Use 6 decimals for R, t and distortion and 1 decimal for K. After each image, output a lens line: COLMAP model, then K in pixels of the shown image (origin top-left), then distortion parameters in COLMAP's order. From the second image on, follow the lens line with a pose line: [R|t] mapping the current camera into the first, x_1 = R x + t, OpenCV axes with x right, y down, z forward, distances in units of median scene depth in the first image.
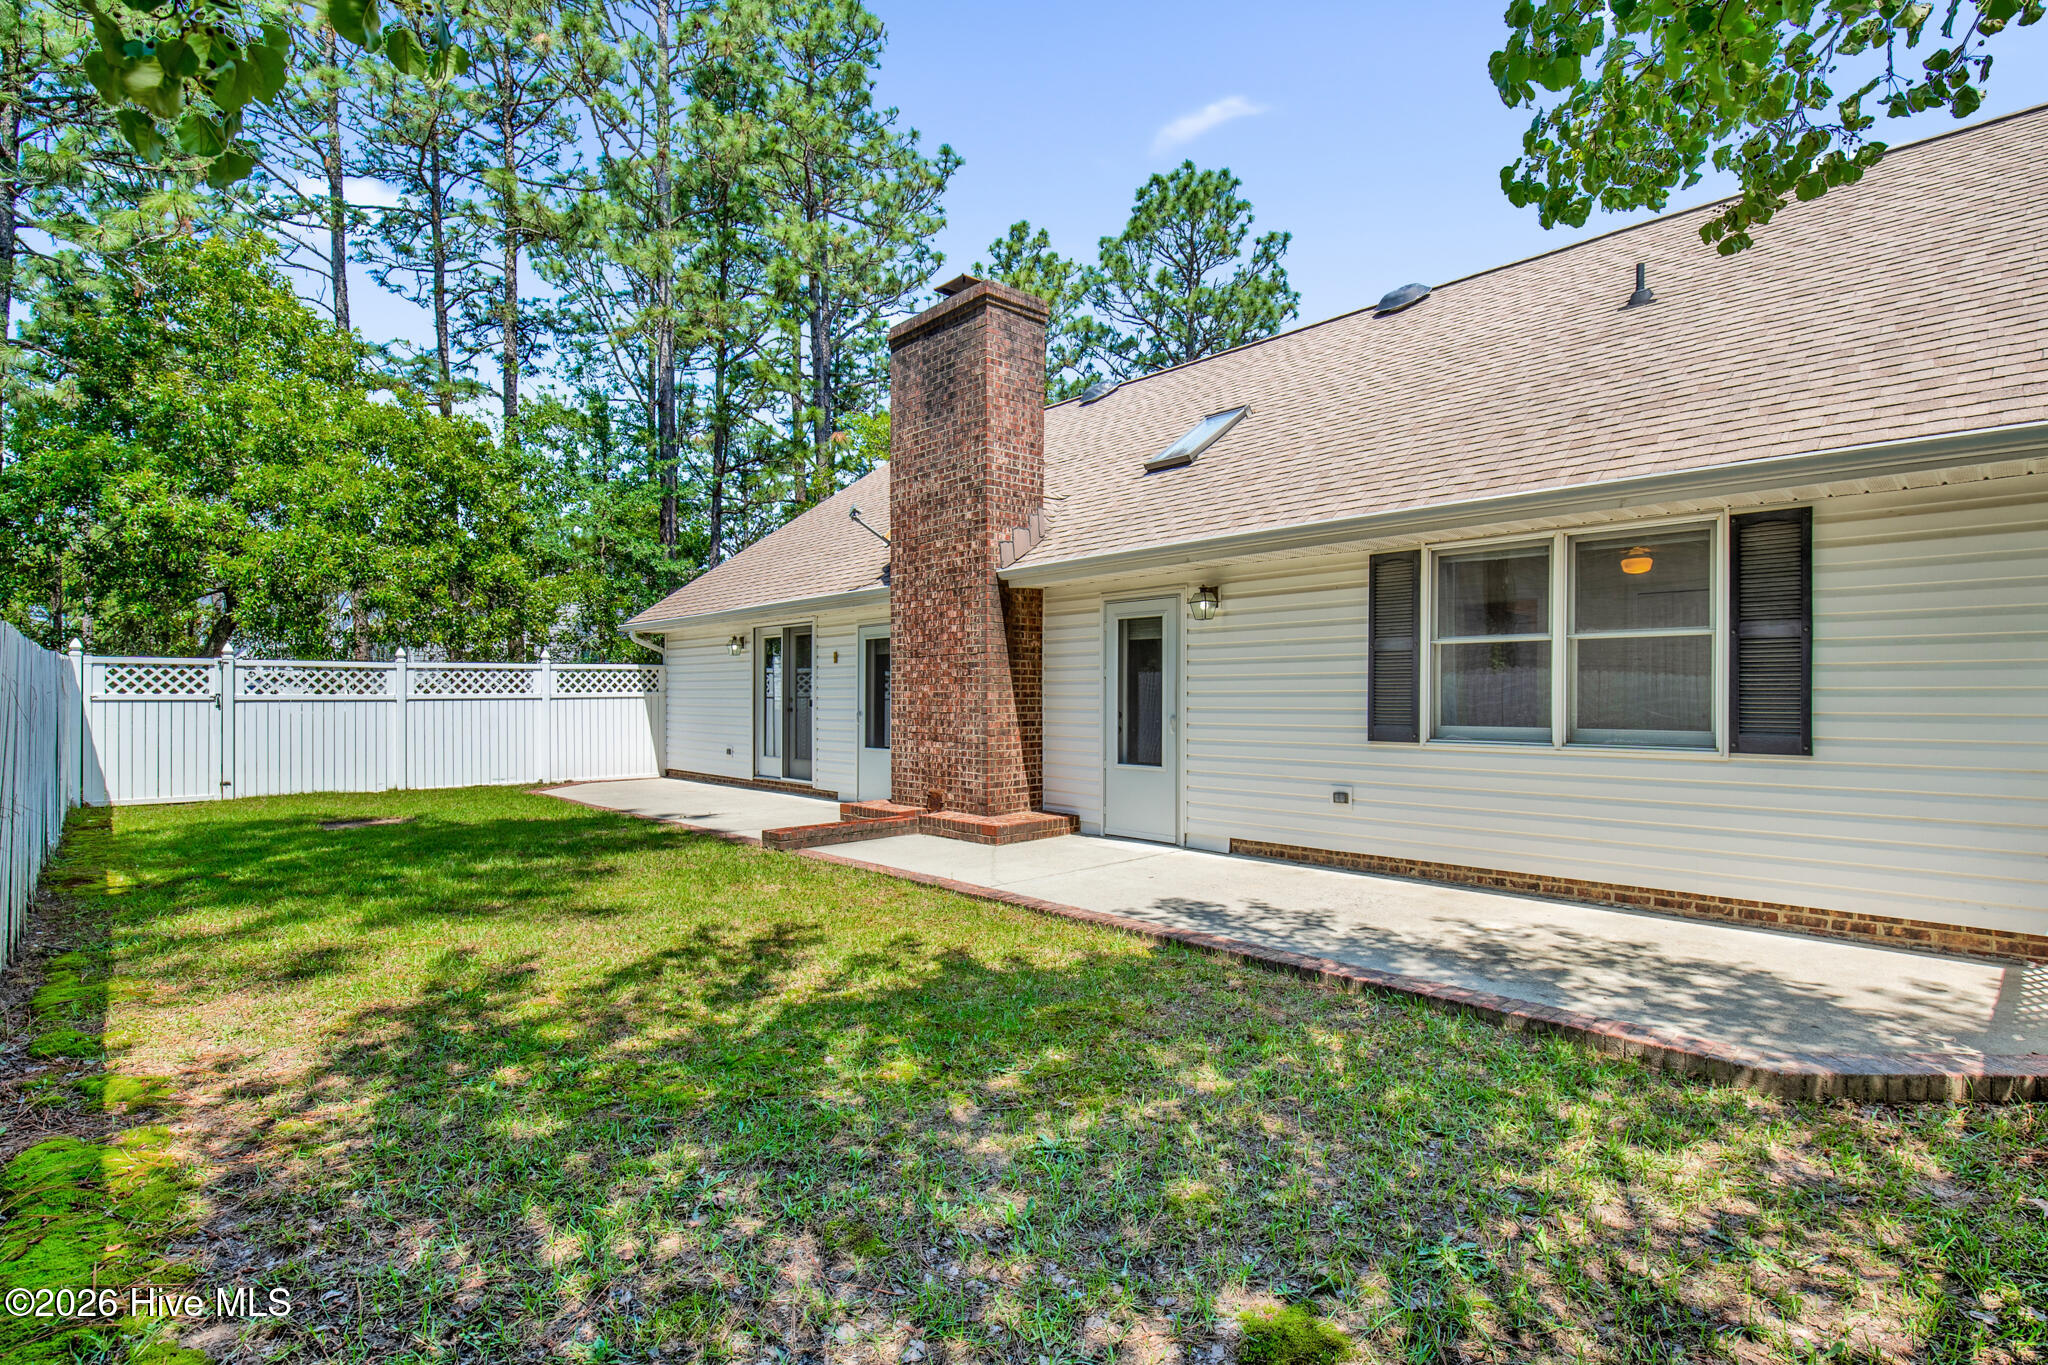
lens RADIAL K [[917.6, 0, 1012.2], [0, 917.6, 688.5], [0, 0, 1]] dist [-0.002154, -0.000134]
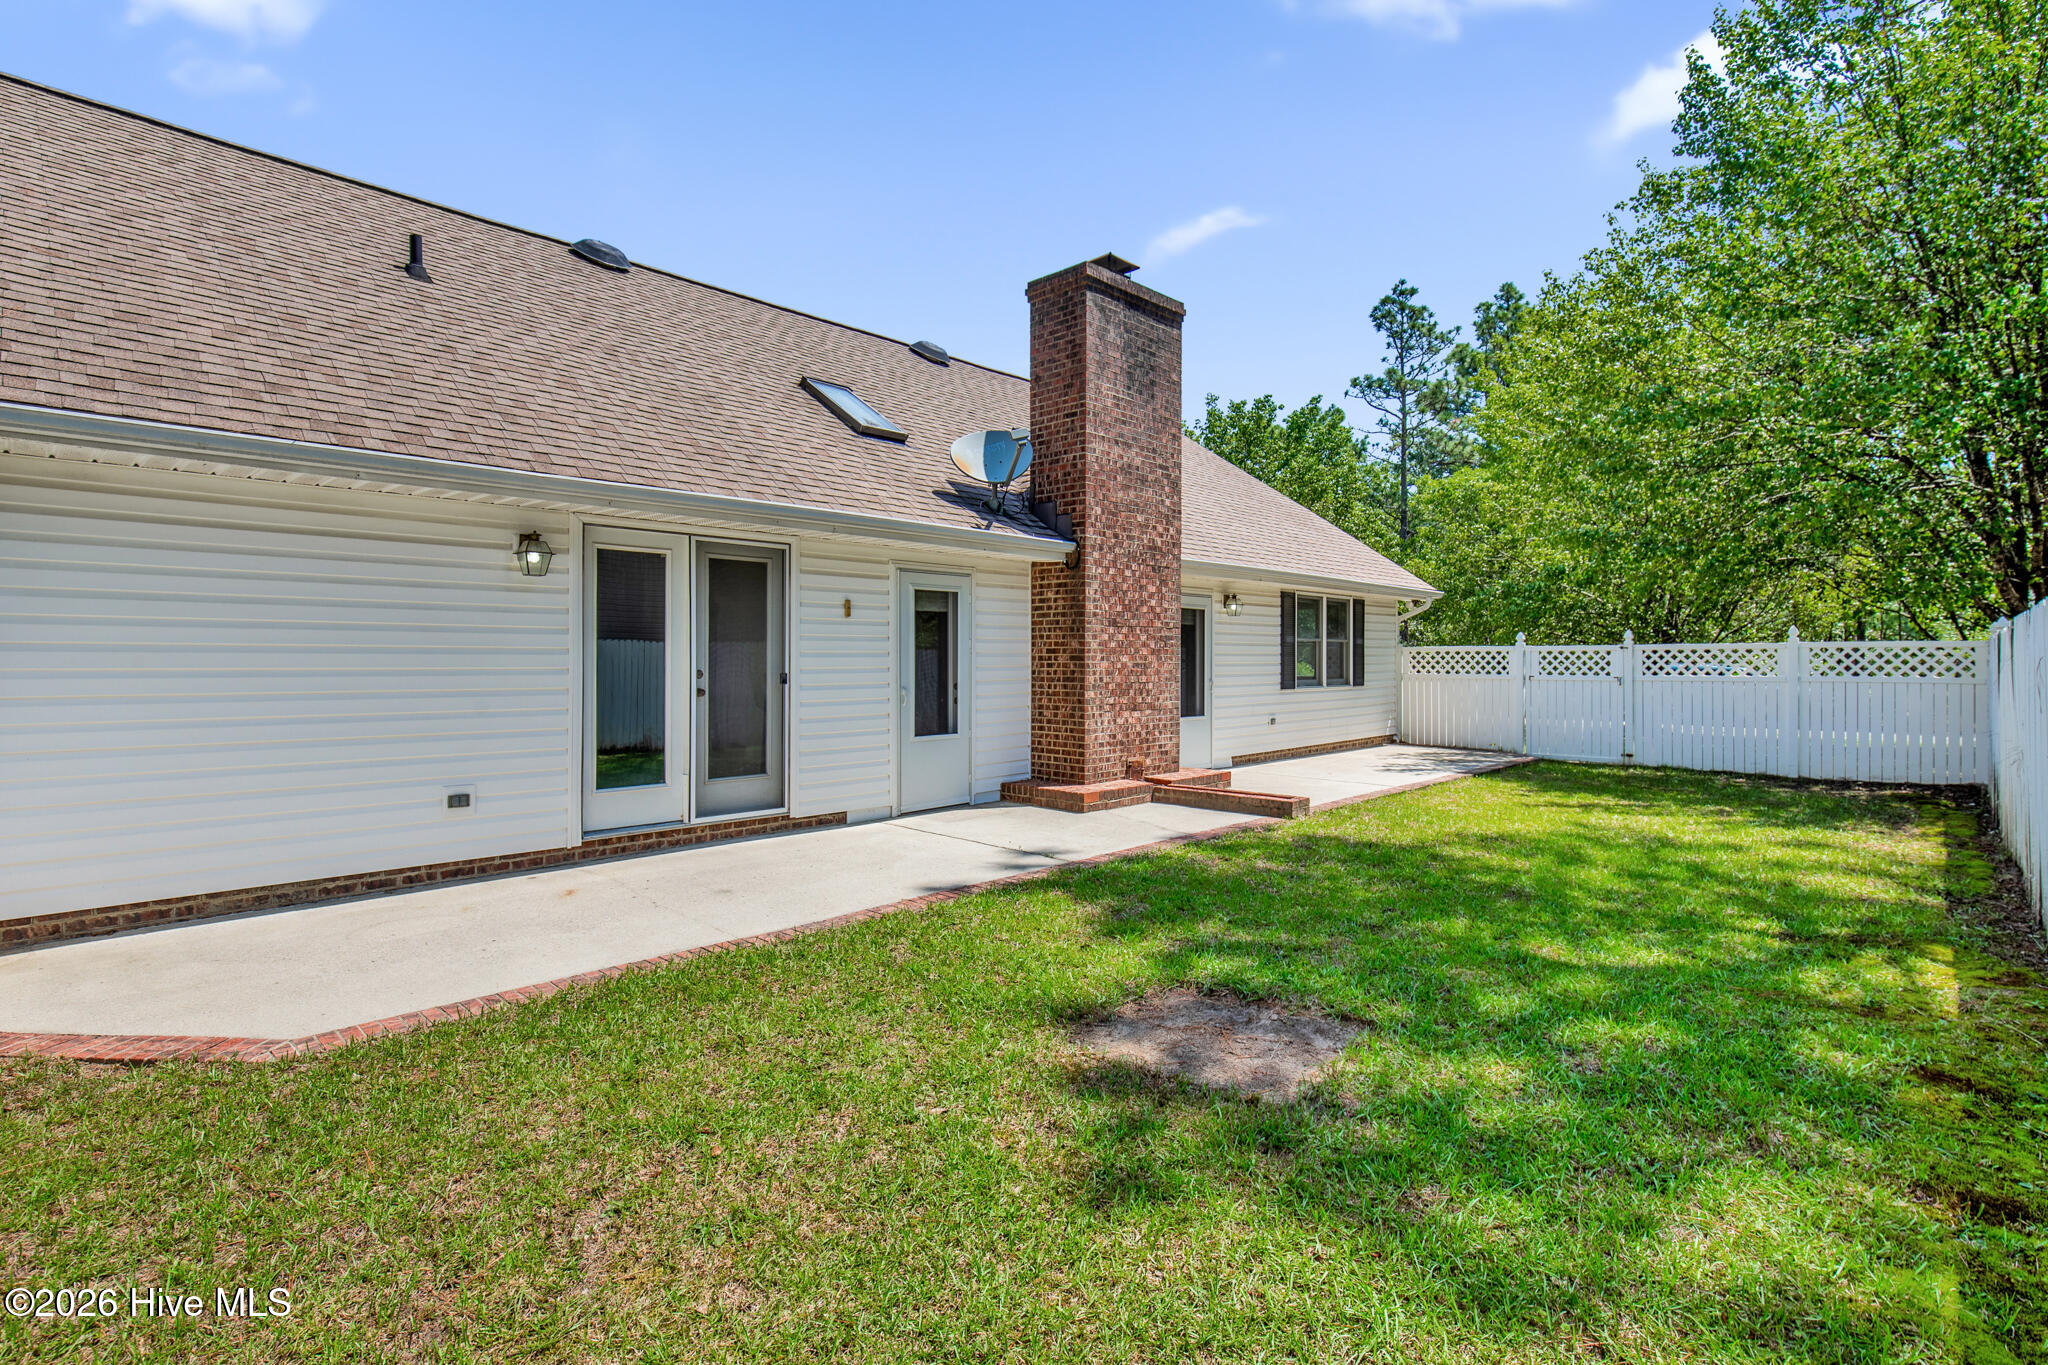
lens RADIAL K [[982.2, 0, 1017.4], [0, 982.2, 669.5], [0, 0, 1]] dist [-0.017952, 0.004285]
pose [[-0.034232, -0.000800, 0.999414, -1.373297], [-0.001639, 0.999998, 0.000744, 0.013352], [-0.999413, -0.001612, -0.034233, 1.372445]]
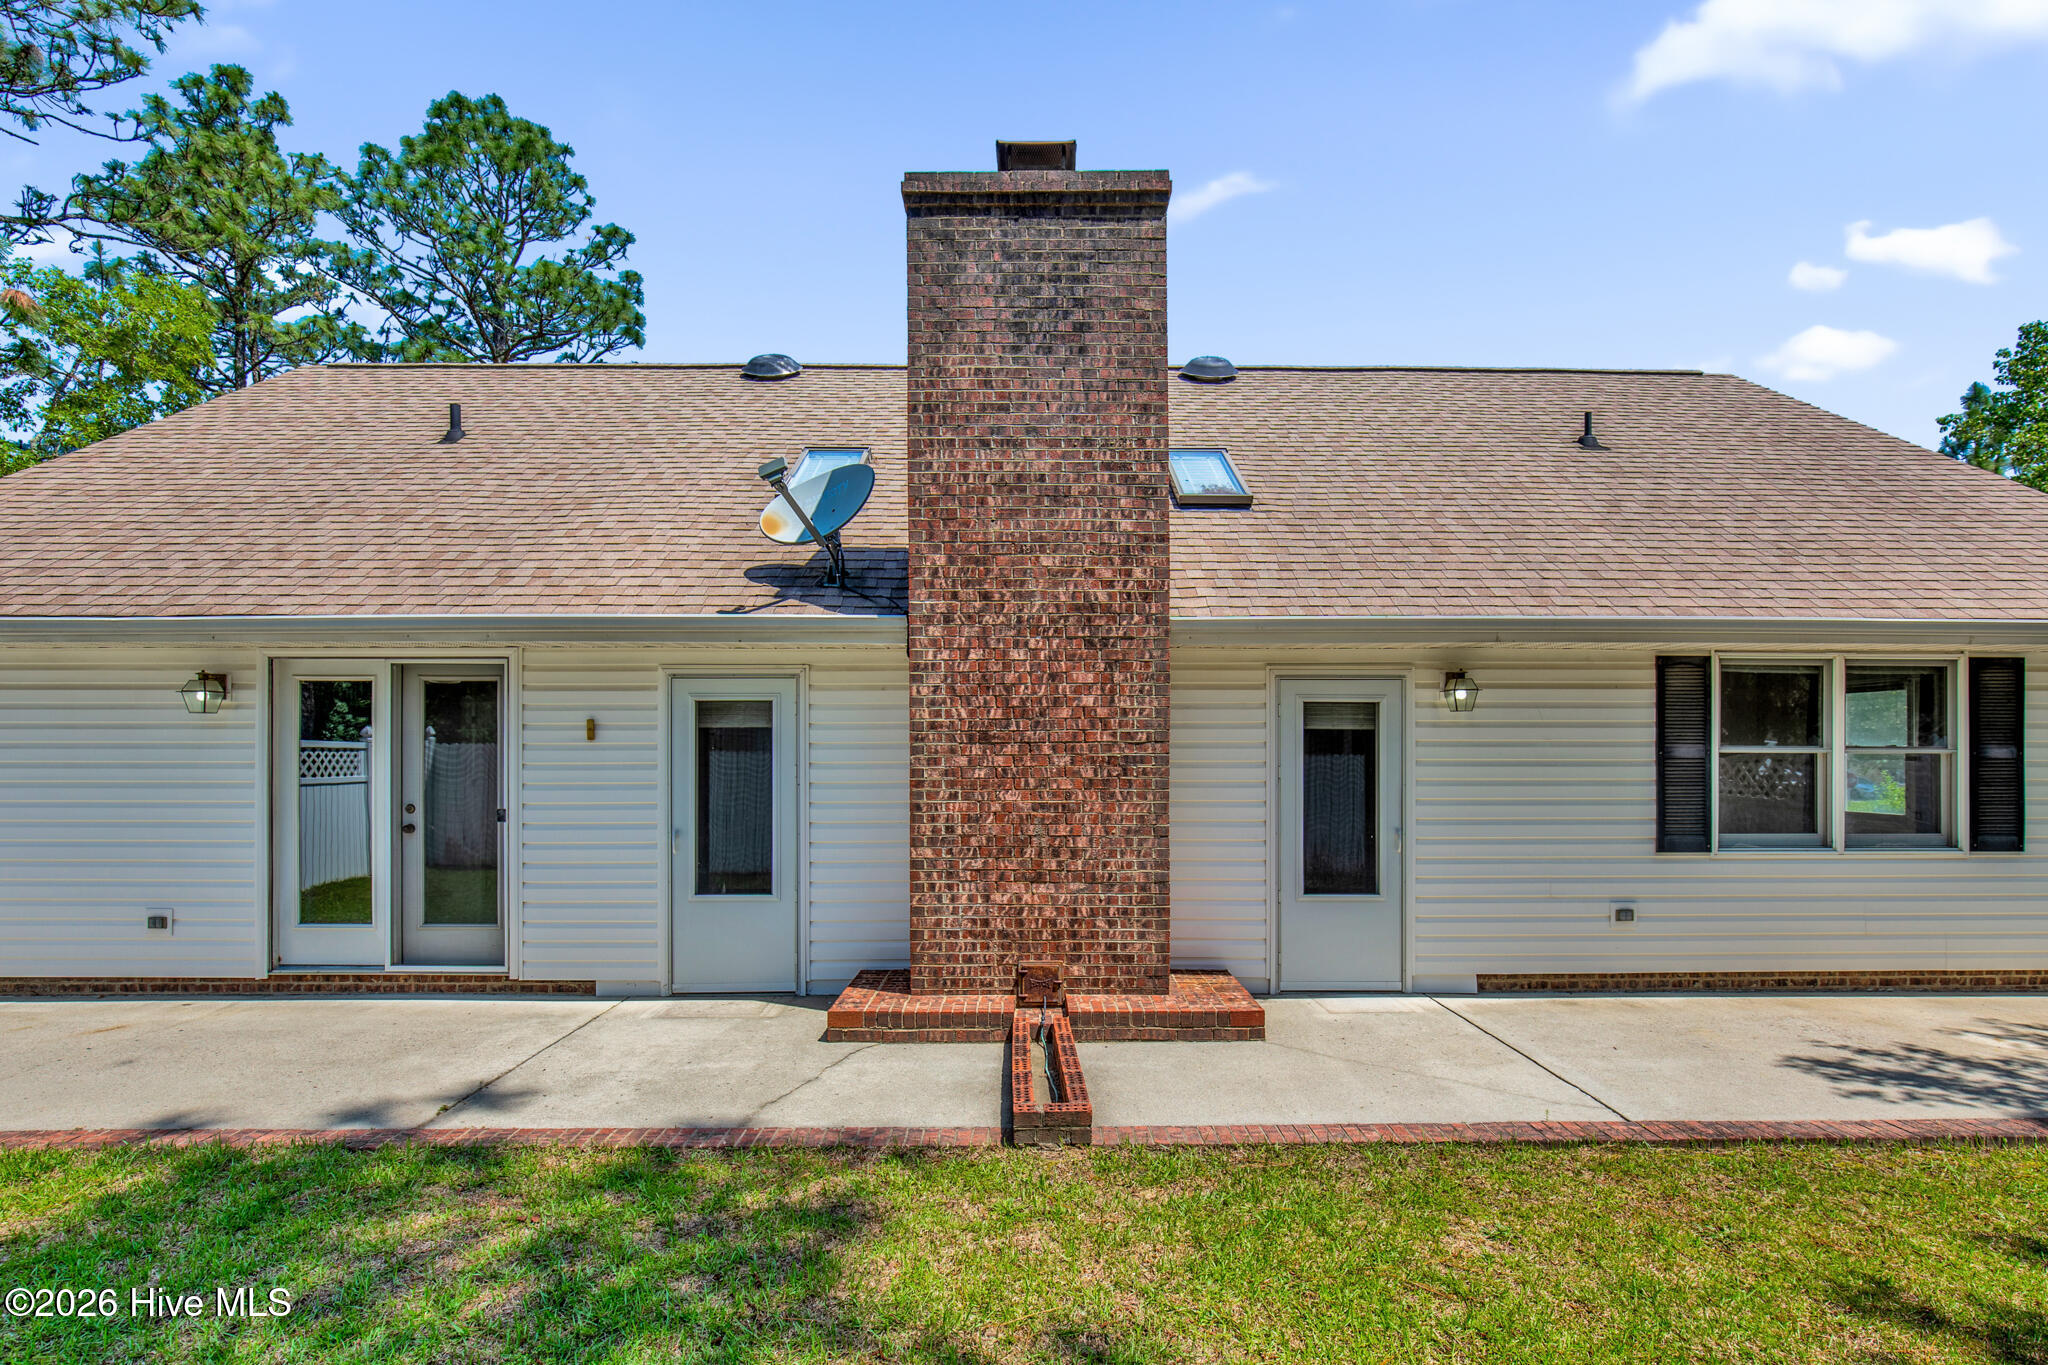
lens RADIAL K [[982.2, 0, 957.7], [0, 982.2, 753.2], [0, 0, 1]] dist [-0.017952, 0.004285]
pose [[0.694563, 0.008567, 0.719381, -0.693963], [-0.006387, 0.999963, -0.005742, -0.028725], [-0.719403, -0.000606, 0.694592, 0.687250]]
